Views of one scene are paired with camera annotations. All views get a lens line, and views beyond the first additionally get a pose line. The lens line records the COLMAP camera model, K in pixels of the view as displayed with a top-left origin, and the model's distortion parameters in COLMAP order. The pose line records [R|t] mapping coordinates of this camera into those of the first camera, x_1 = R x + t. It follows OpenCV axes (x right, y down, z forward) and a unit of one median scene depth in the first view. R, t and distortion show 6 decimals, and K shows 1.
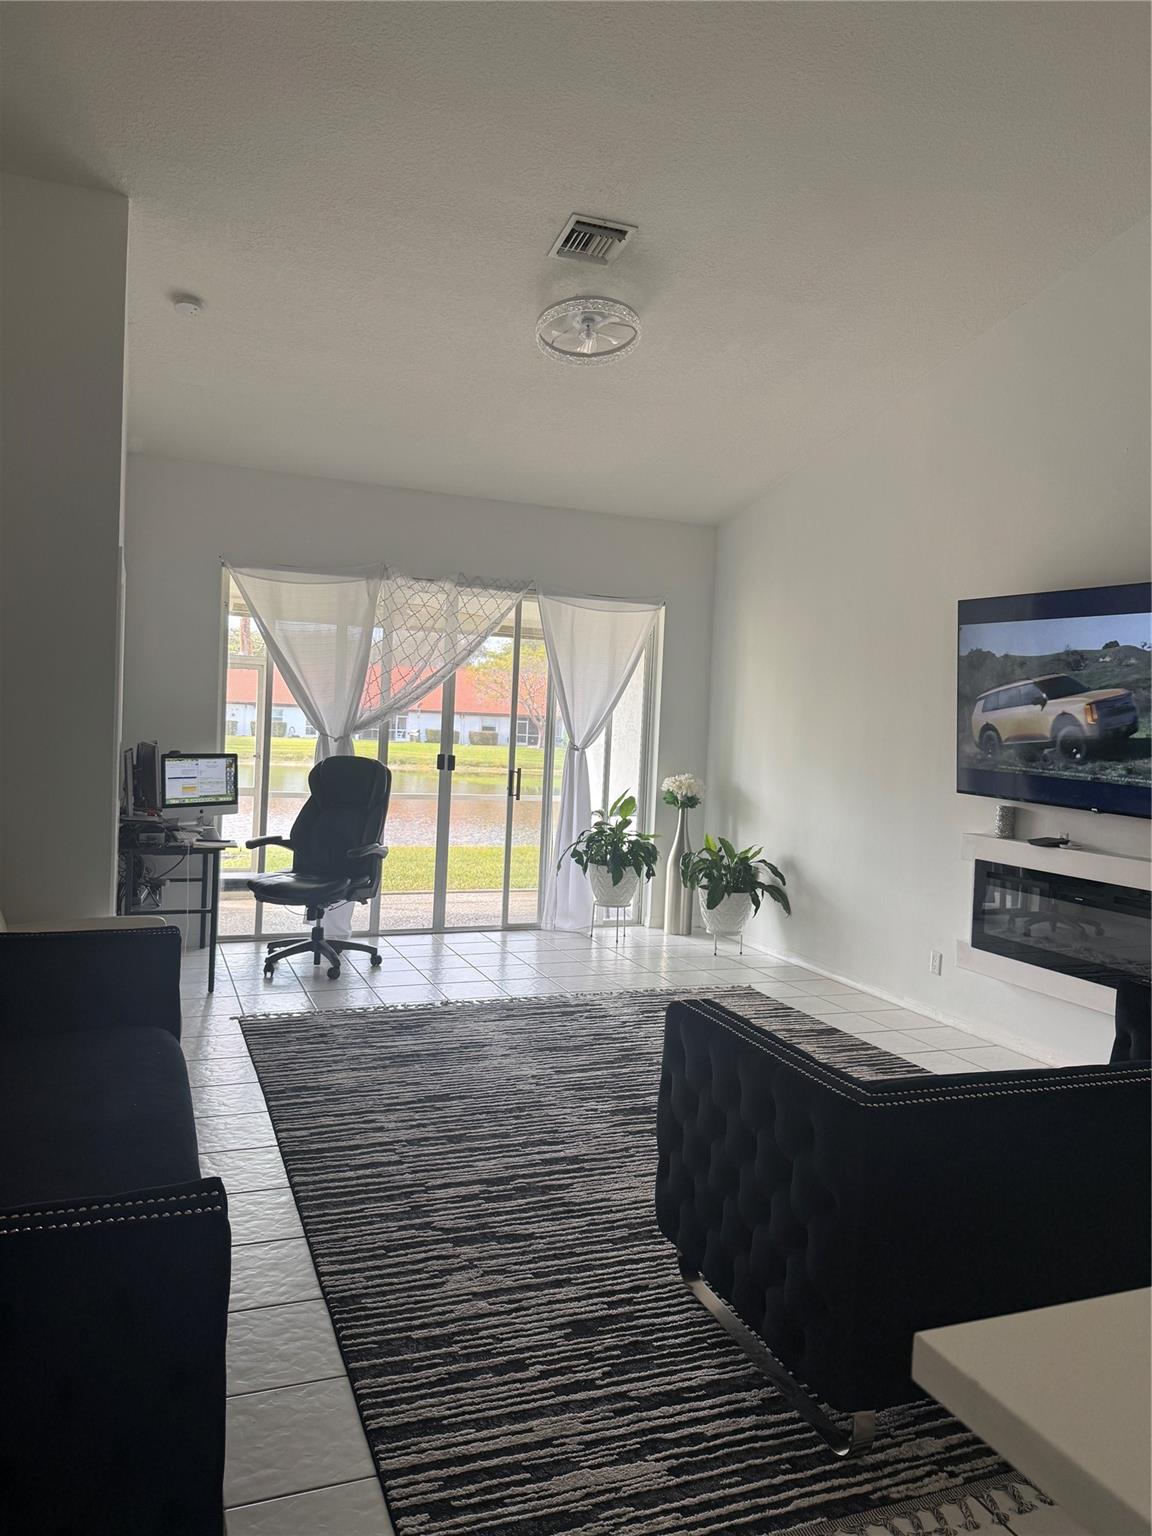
lens RADIAL K [[1147.7, 0, 579.1], [0, 1147.7, 777.0], [0, 0, 1]] dist [0.006174, -0.039487]
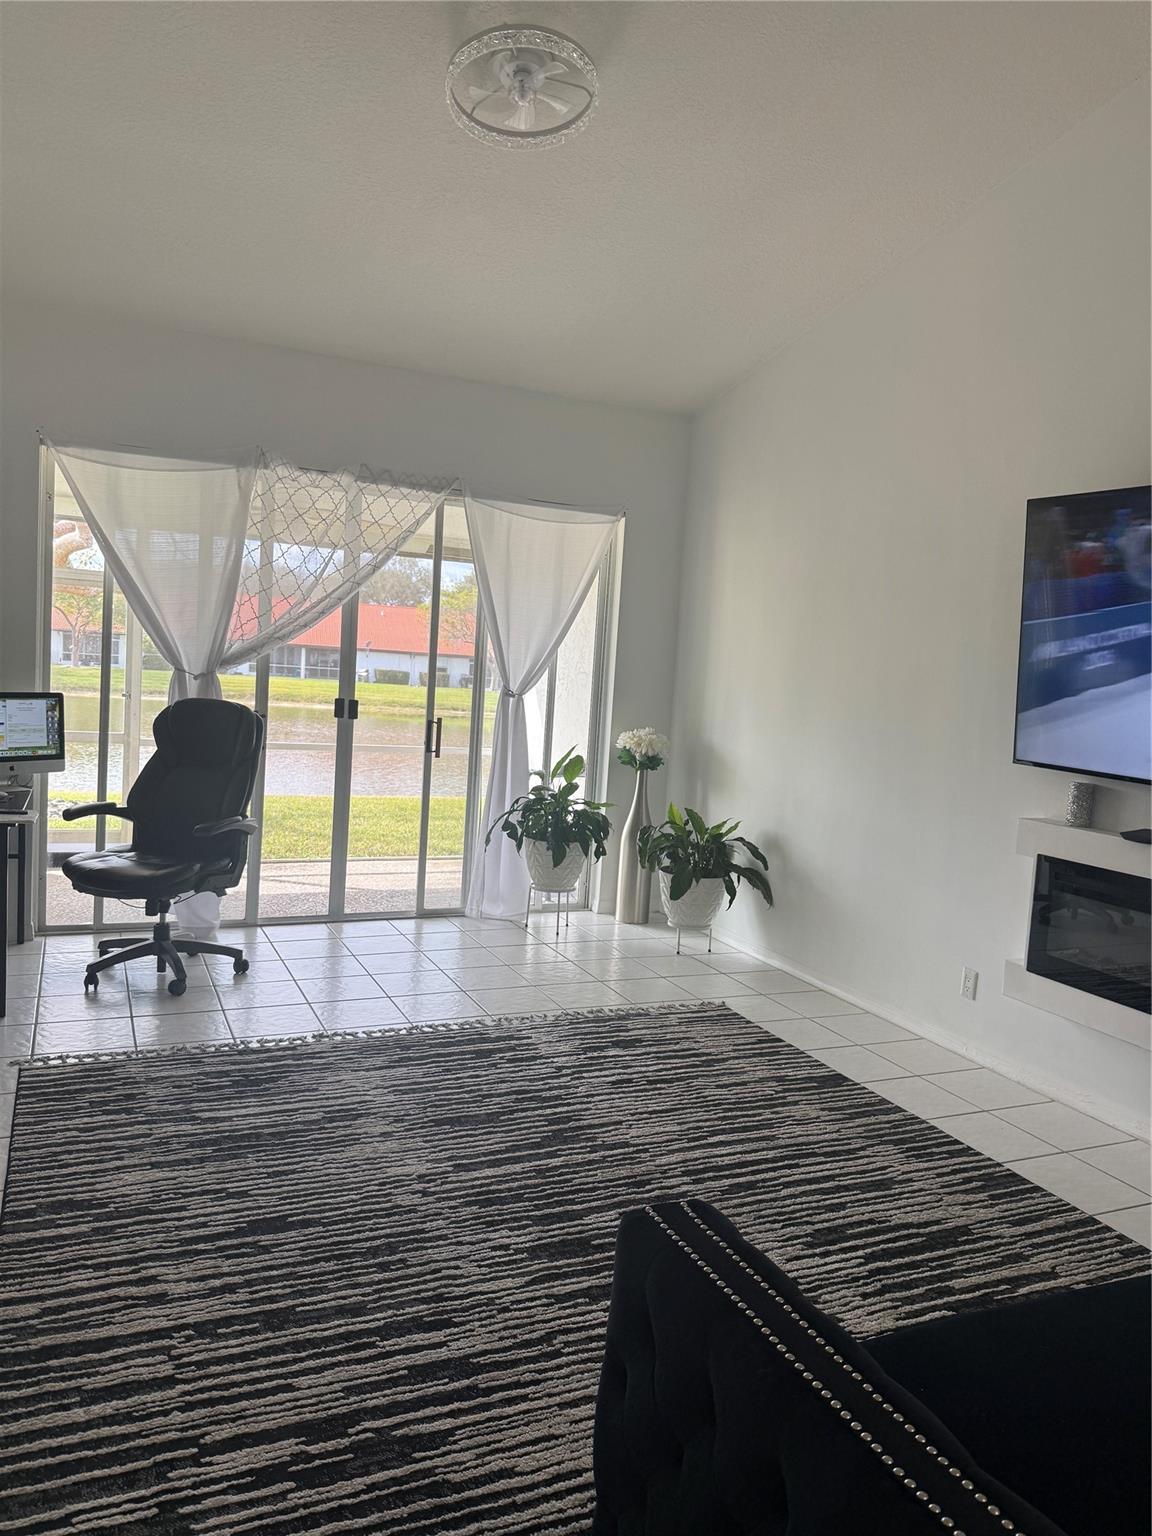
lens RADIAL K [[1147.7, 0, 582.8], [0, 1147.7, 817.1], [0, 0, 1]] dist [0.006174, -0.039487]
pose [[0.998967, 0.012836, 0.043595, 0.018300], [-0.016392, 0.996480, 0.082214, -0.007472], [-0.042386, -0.082844, 0.995661, 0.254407]]
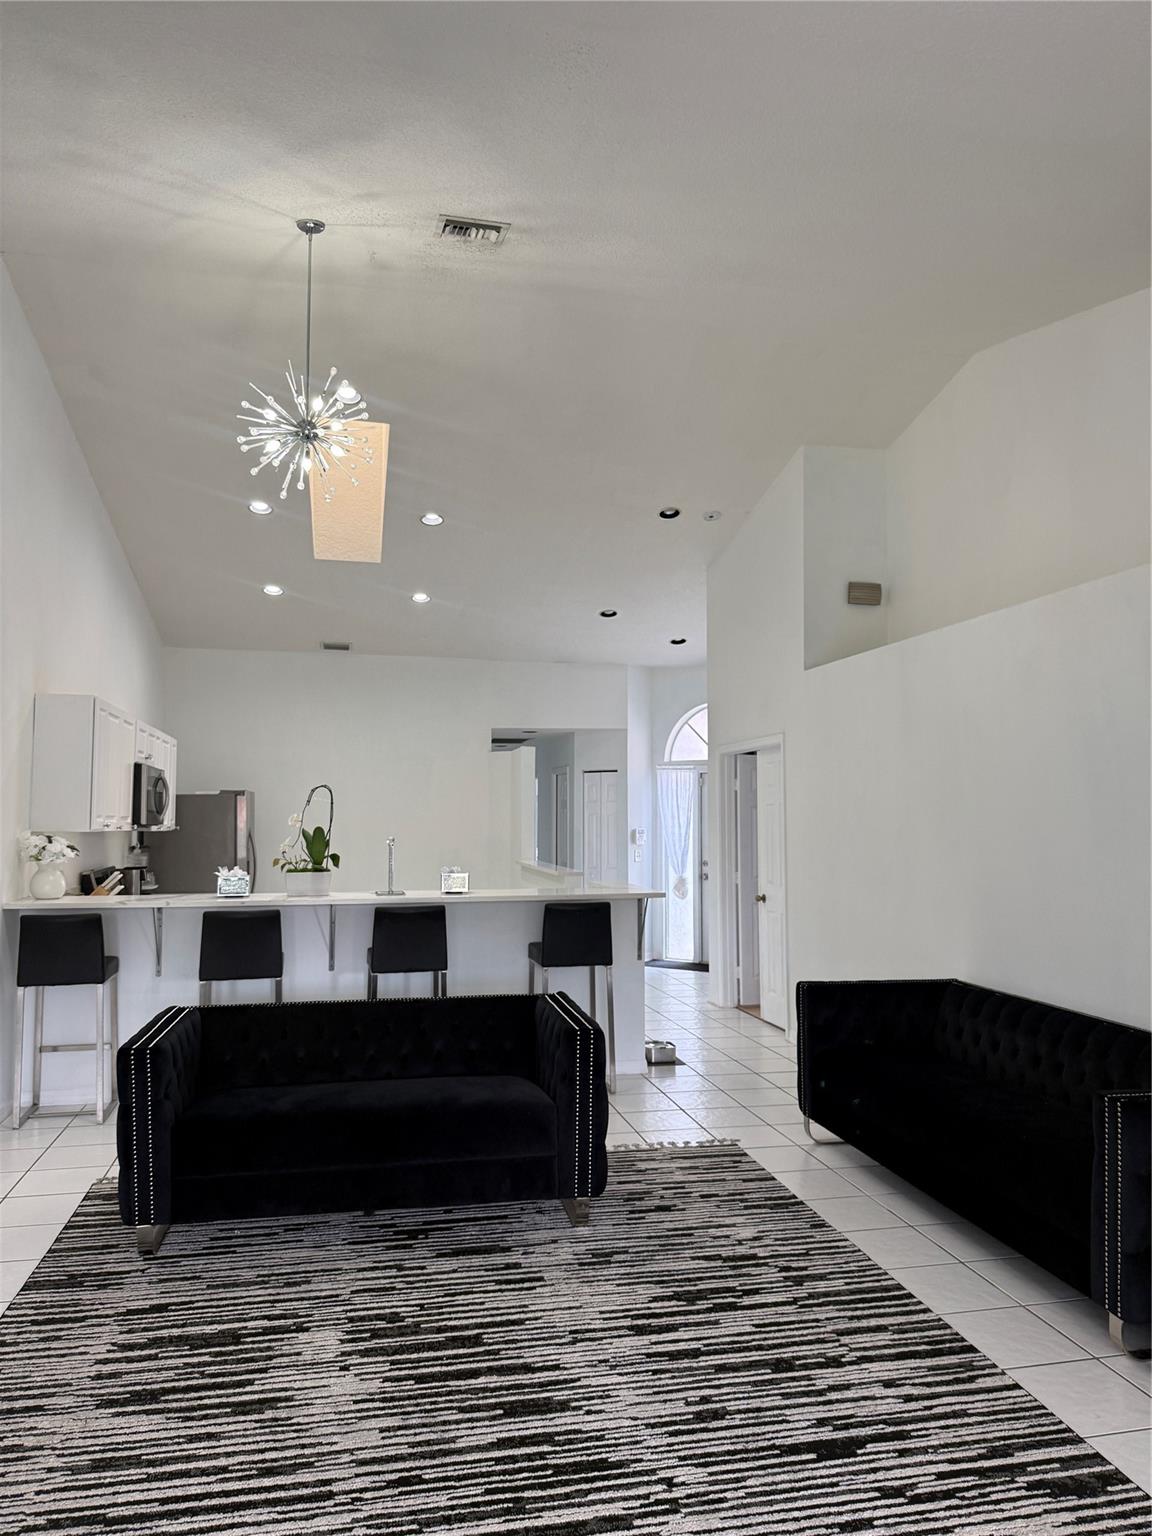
lens RADIAL K [[1147.7, 0, 587.6], [0, 1147.7, 768.8], [0, 0, 1]] dist [0.006174, -0.039487]
pose [[-0.987233, -0.035030, 0.155382, -0.053362], [-0.034091, 0.999381, 0.008707, -0.064101], [-0.155591, 0.003298, -0.987816, 1.164780]]
